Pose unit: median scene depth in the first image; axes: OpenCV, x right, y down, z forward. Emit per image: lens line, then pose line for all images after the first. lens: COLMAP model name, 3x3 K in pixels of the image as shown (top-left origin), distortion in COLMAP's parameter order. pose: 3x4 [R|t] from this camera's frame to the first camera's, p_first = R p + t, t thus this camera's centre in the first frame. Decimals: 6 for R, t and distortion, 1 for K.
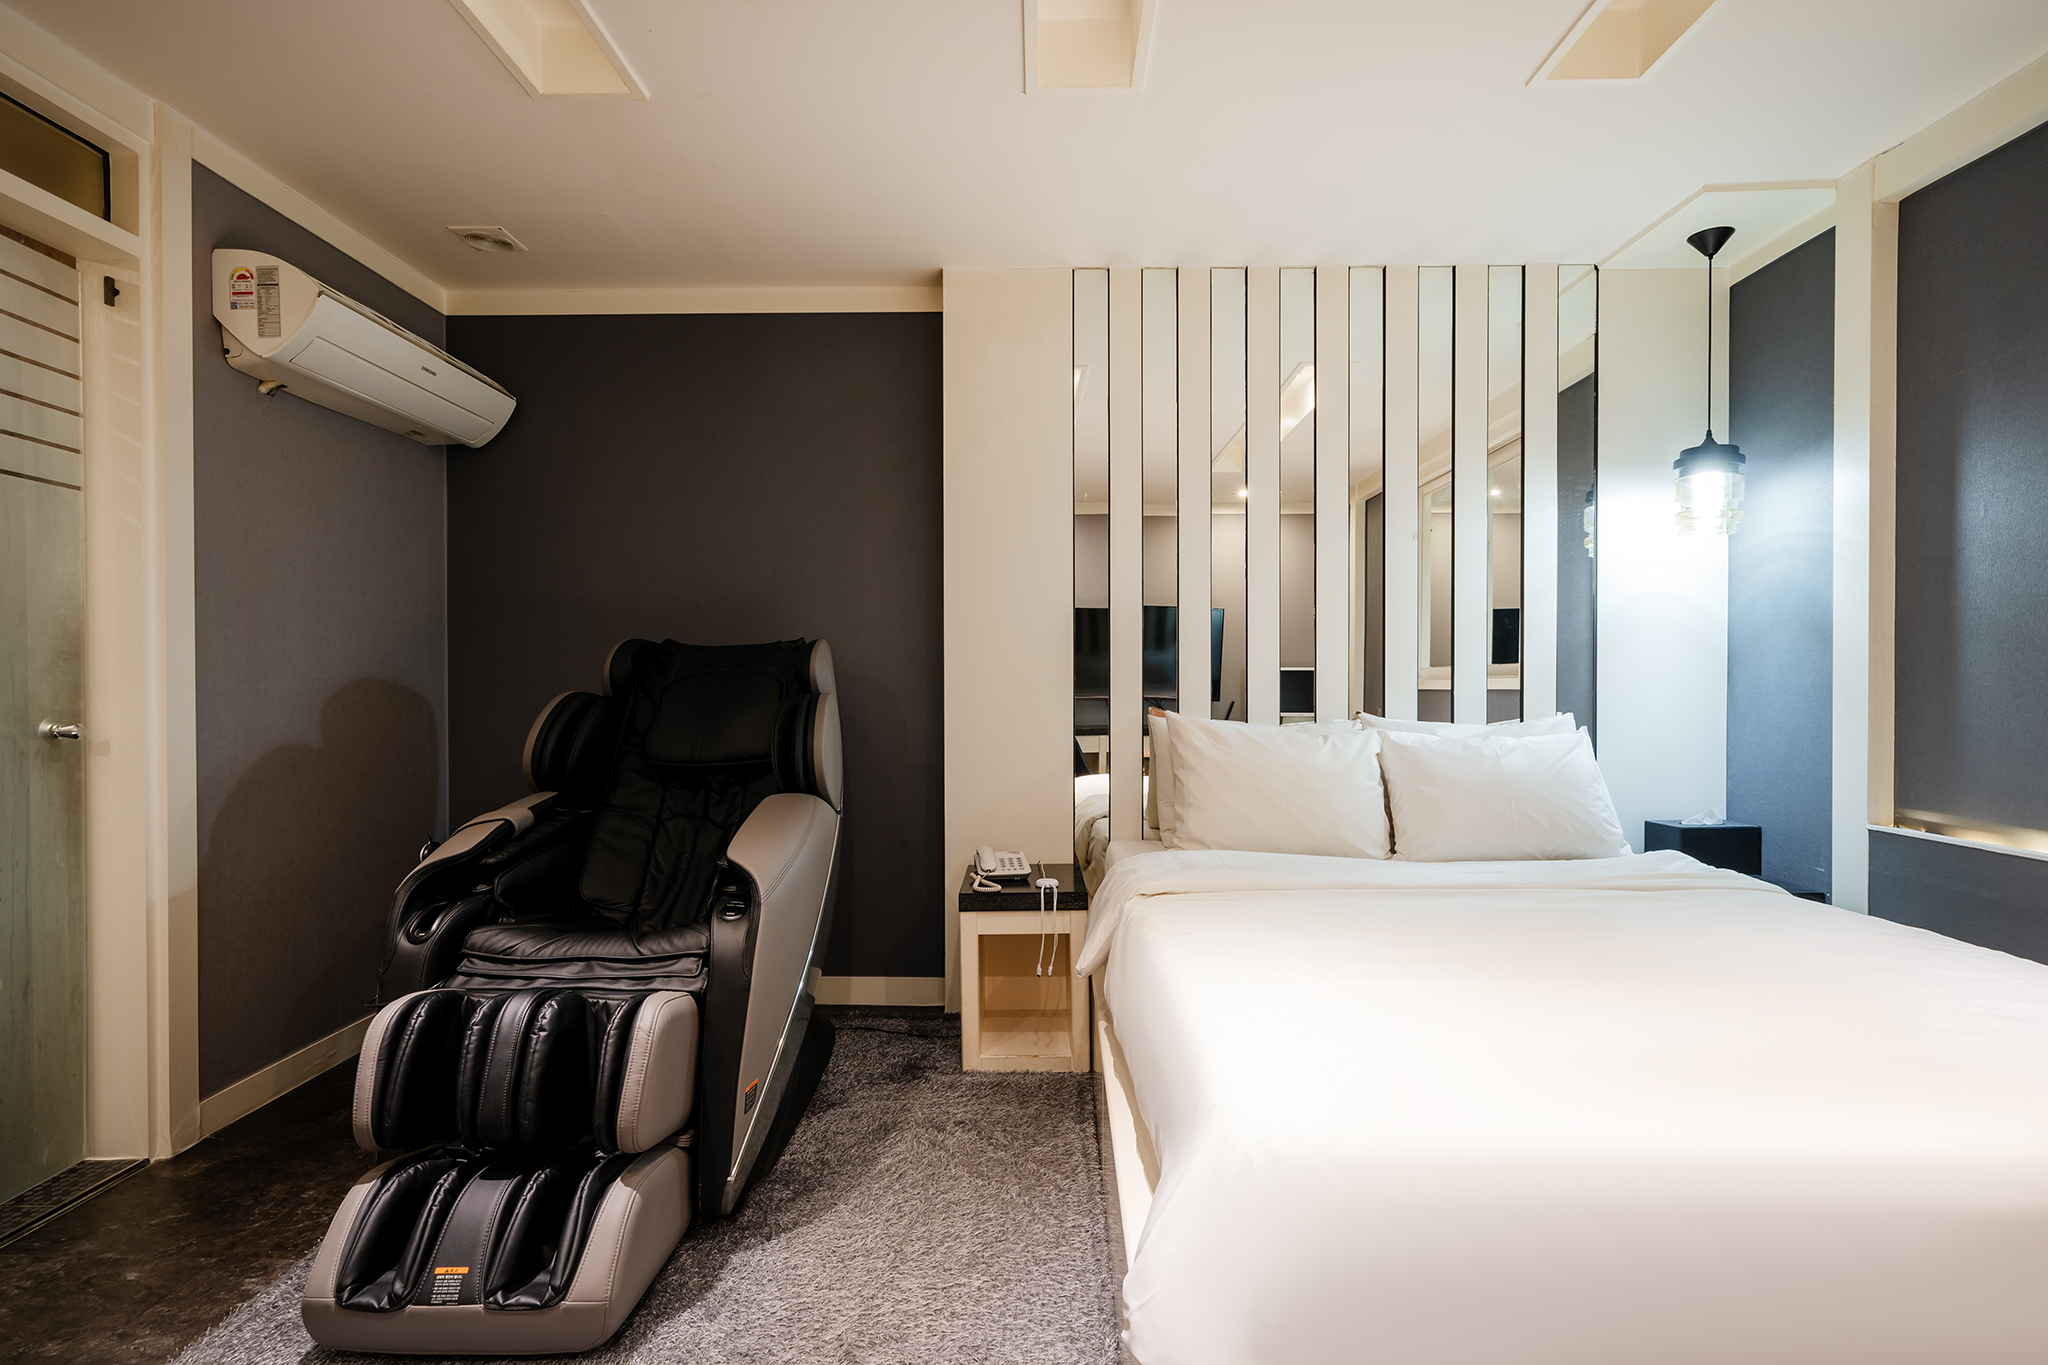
lens RADIAL K [[1020.8, 0, 1024.0], [0, 1020.8, 682.5], [0, 0, 1]] dist [0.019092, 0.000252]
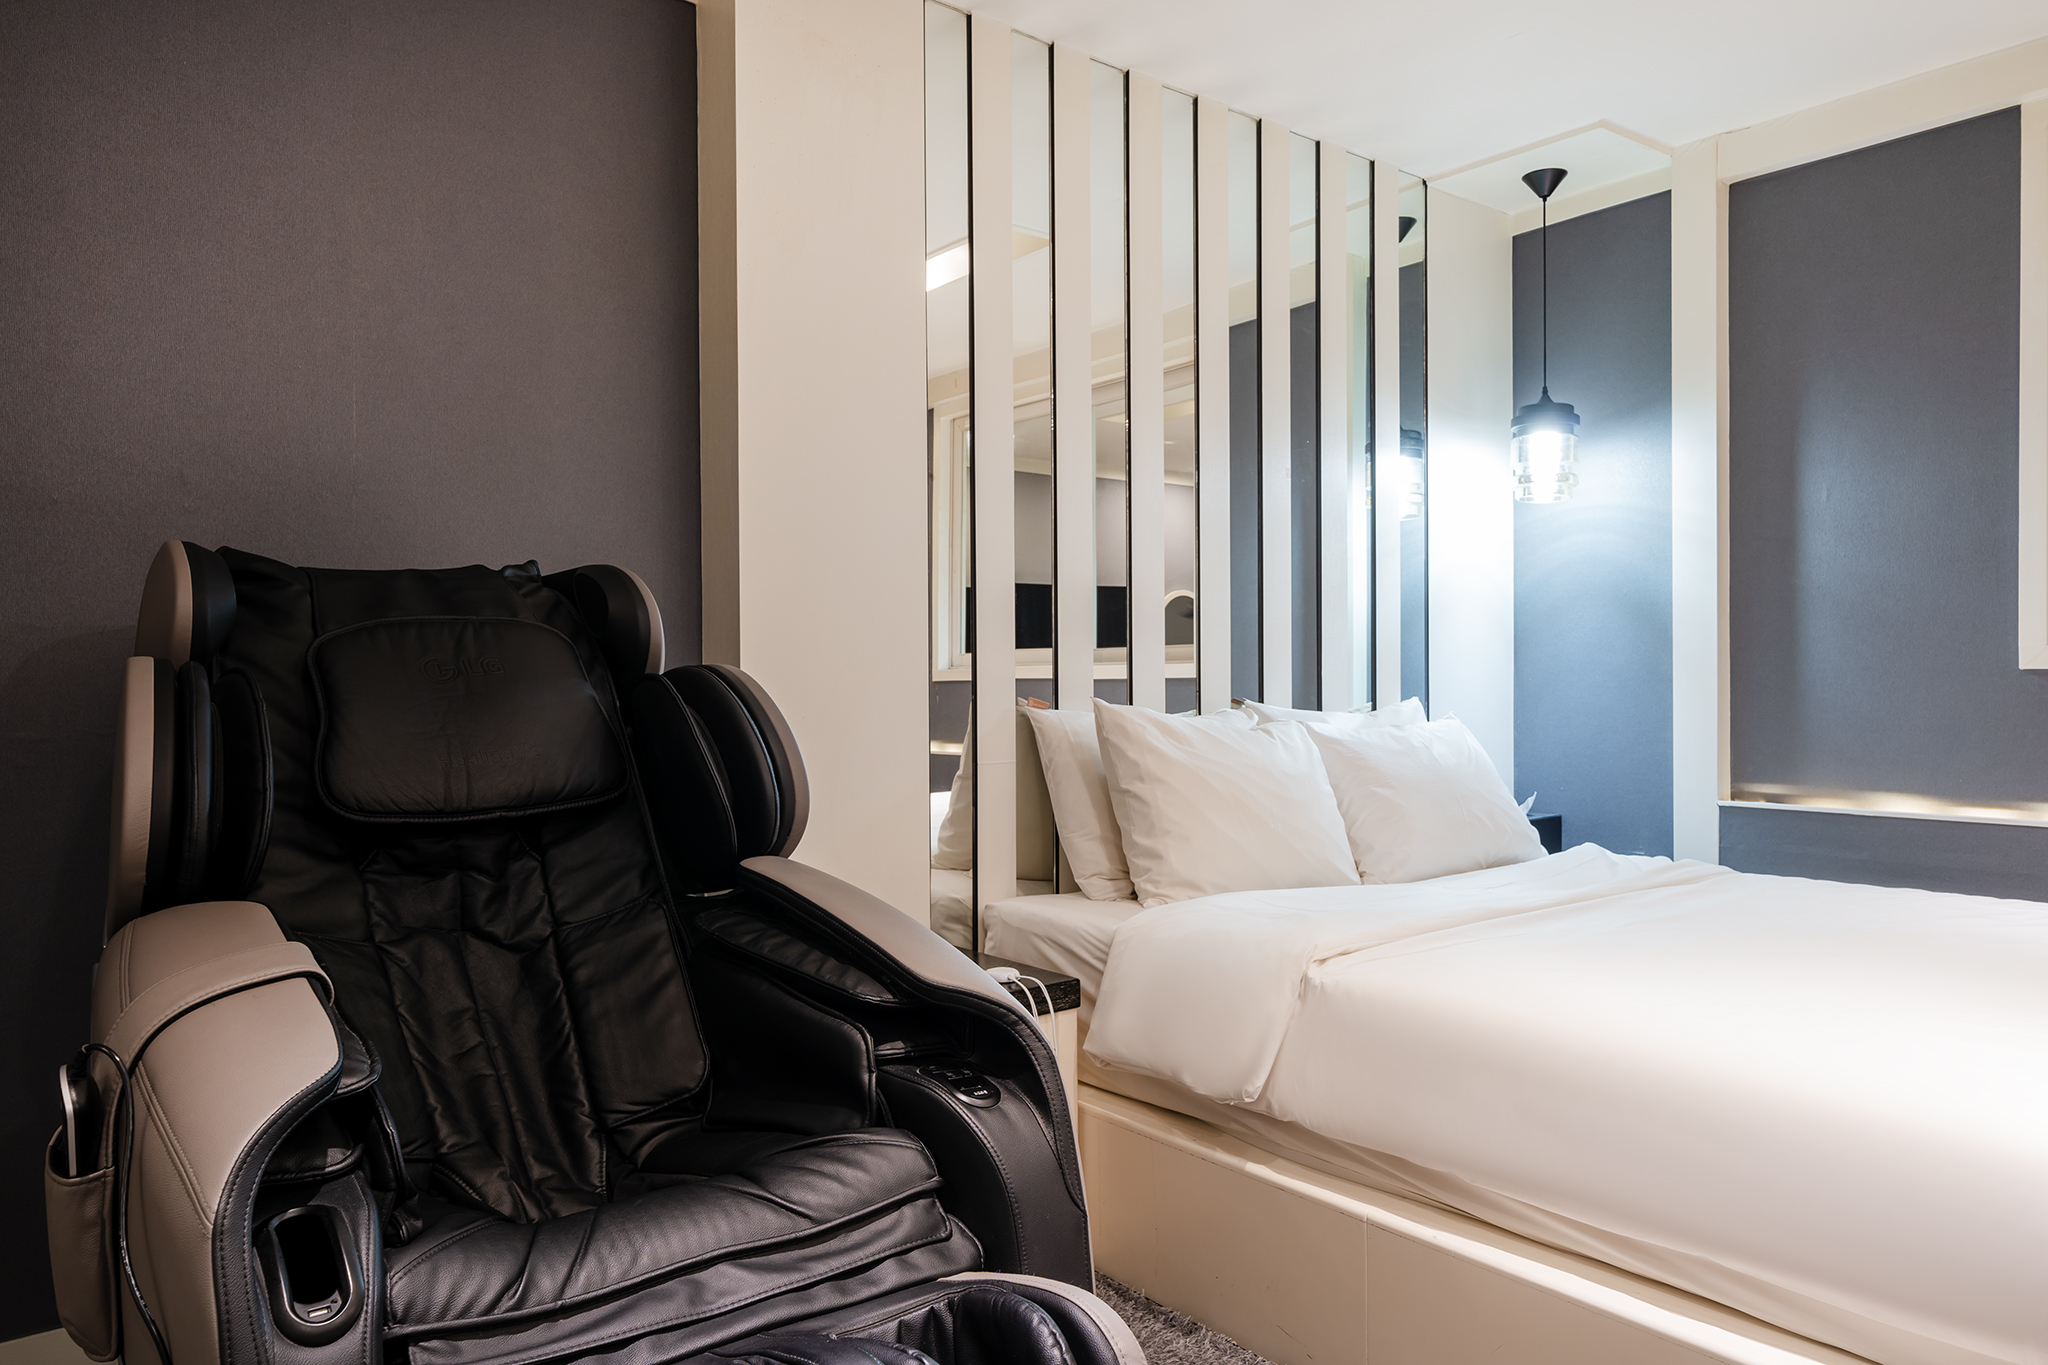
lens RADIAL K [[1392.9, 0, 1024.0], [0, 1392.9, 682.5], [0, 0, 1]] dist [0.004996, 0.003047]
pose [[0.780840, -0.002481, 0.624726, -0.495328], [0.005304, 0.999982, -0.002659, 0.021153], [-0.624709, 0.005390, 0.780839, 0.332172]]
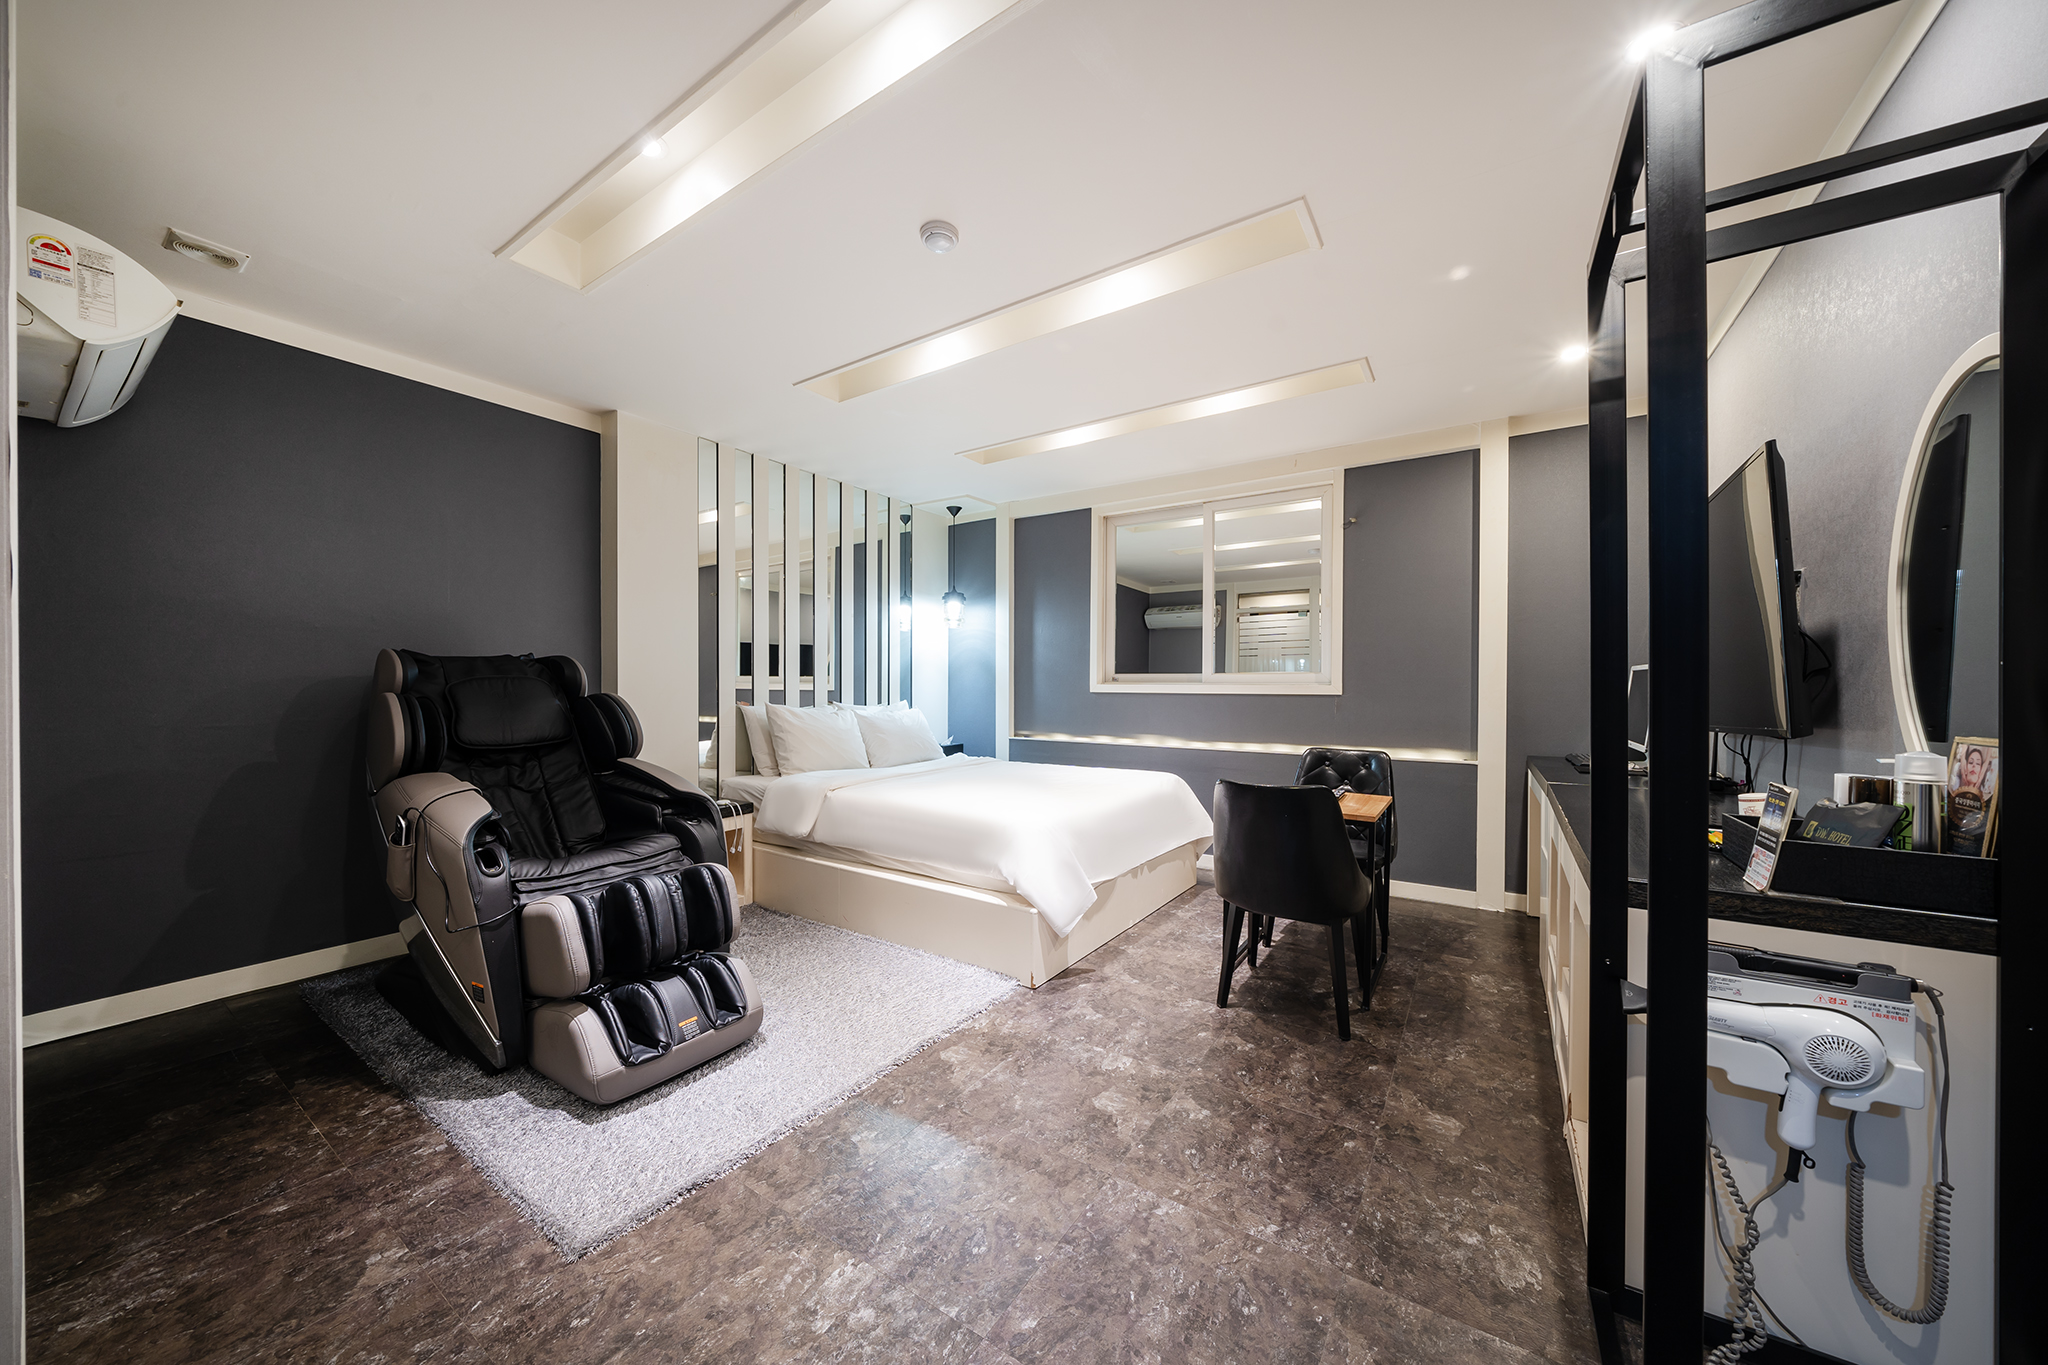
lens RADIAL K [[706.5, 0, 1021.3], [0, 706.5, 687.5], [0, 0, 1]] dist [-0.001205, -0.000101]
pose [[0.546886, -0.000359, 0.837207, -0.701458], [-0.001469, 0.999998, 0.001389, -0.000013], [-0.837206, -0.001989, 0.546884, -0.072469]]
